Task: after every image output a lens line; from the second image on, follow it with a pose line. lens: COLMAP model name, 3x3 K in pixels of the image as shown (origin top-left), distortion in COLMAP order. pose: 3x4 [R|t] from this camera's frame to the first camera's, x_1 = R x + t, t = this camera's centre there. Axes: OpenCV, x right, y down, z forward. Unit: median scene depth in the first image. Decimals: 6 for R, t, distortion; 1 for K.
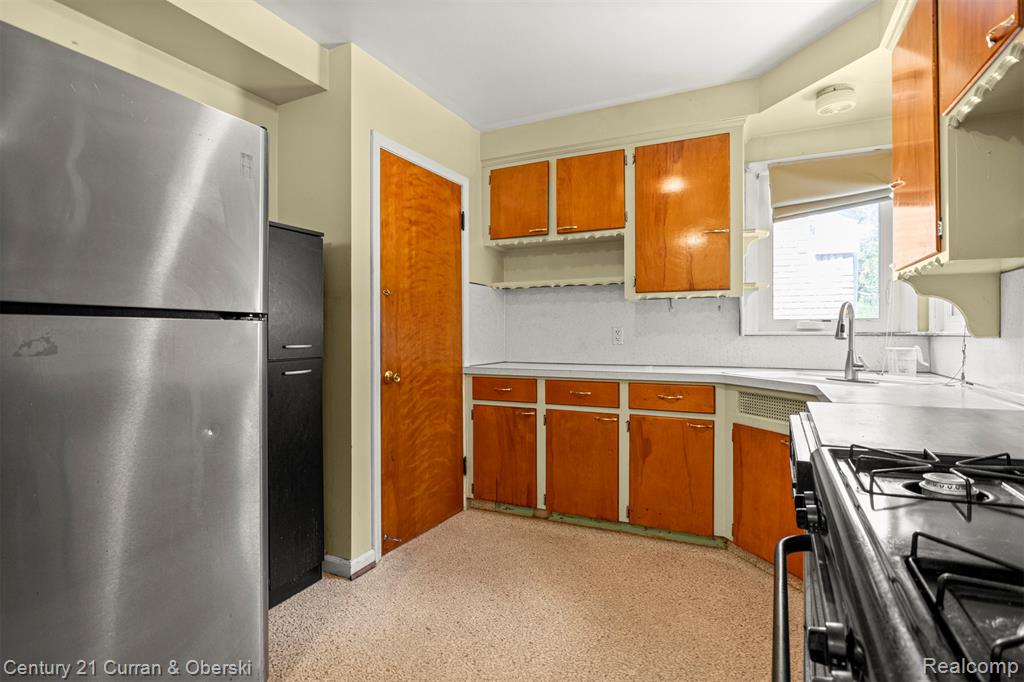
lens RADIAL K [[519.5, 0, 512.0], [0, 519.5, 333.8], [0, 0, 1]] dist [-0.002777, 0.000298]
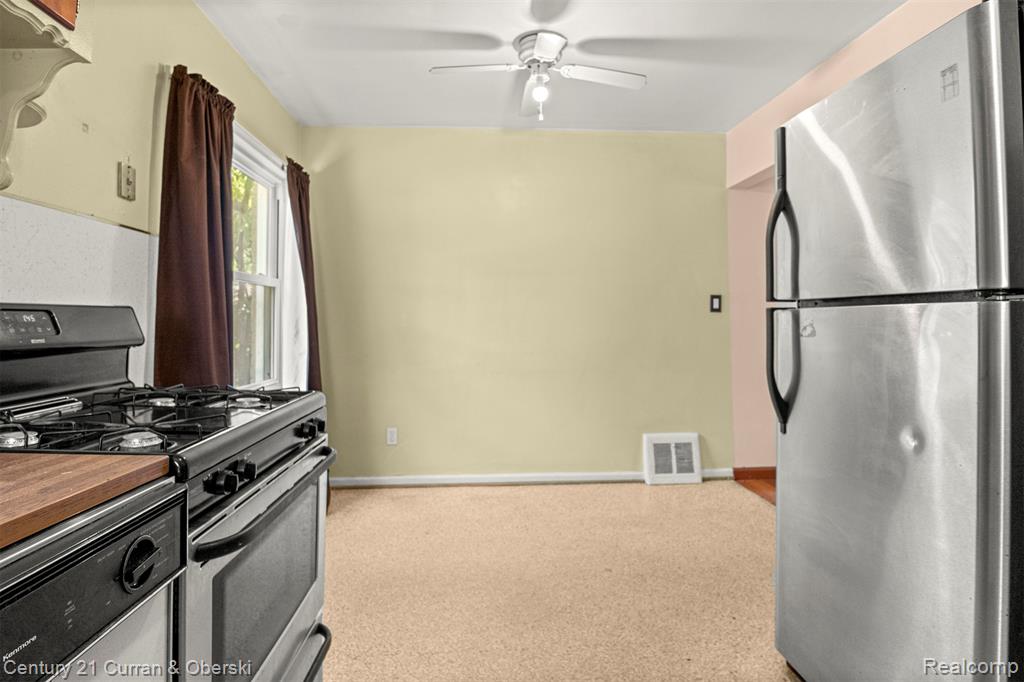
lens RADIAL K [[513.0, 0, 509.7], [0, 513.0, 344.9], [0, 0, 1]] dist [-0.000656, -0.000343]
pose [[-0.871695, 0.032127, -0.488994, 0.190131], [0.010705, 0.998859, 0.046543, -0.003679], [0.489931, 0.035337, -0.871044, 0.693392]]
